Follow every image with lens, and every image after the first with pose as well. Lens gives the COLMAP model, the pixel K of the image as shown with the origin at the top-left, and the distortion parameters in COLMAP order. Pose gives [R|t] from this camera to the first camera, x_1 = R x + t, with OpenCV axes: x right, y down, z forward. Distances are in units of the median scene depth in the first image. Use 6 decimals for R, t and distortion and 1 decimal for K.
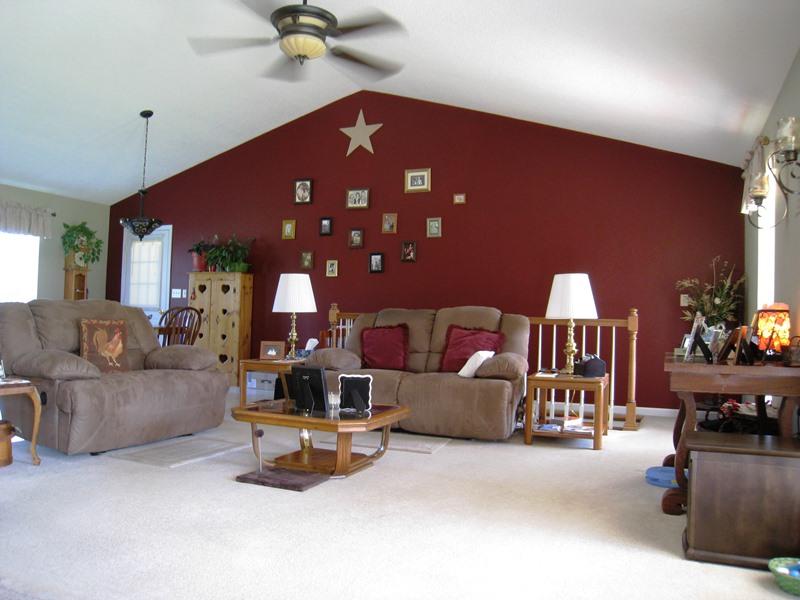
lens RADIAL K [[648.0, 0, 412.5], [0, 648.0, 298.0], [0, 0, 1]] dist [-0.160869, 0.095518]
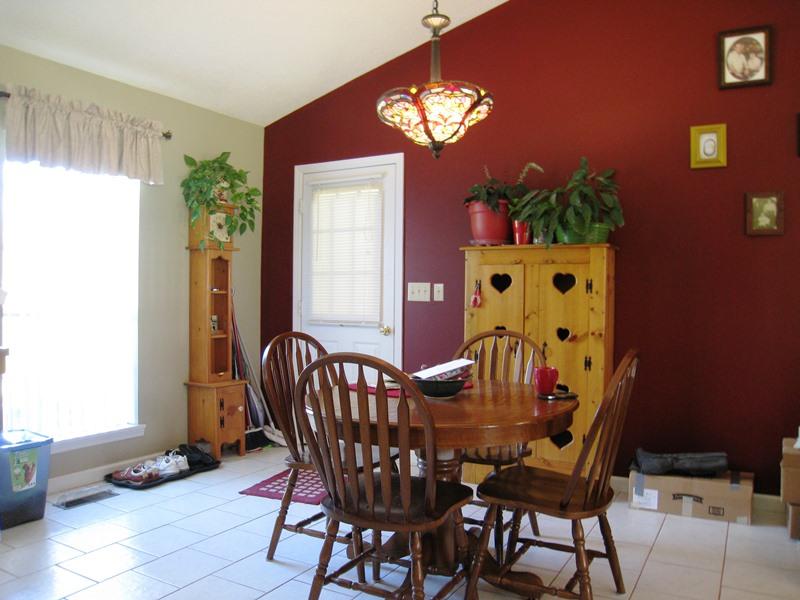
lens RADIAL K [[648.0, 0, 412.5], [0, 648.0, 298.0], [0, 0, 1]] dist [-0.160869, 0.095518]
pose [[0.993754, -0.018898, -0.109977, -0.349194], [0.022742, 0.999170, 0.033808, -0.021063], [0.109247, -0.036098, 0.993359, 0.547312]]
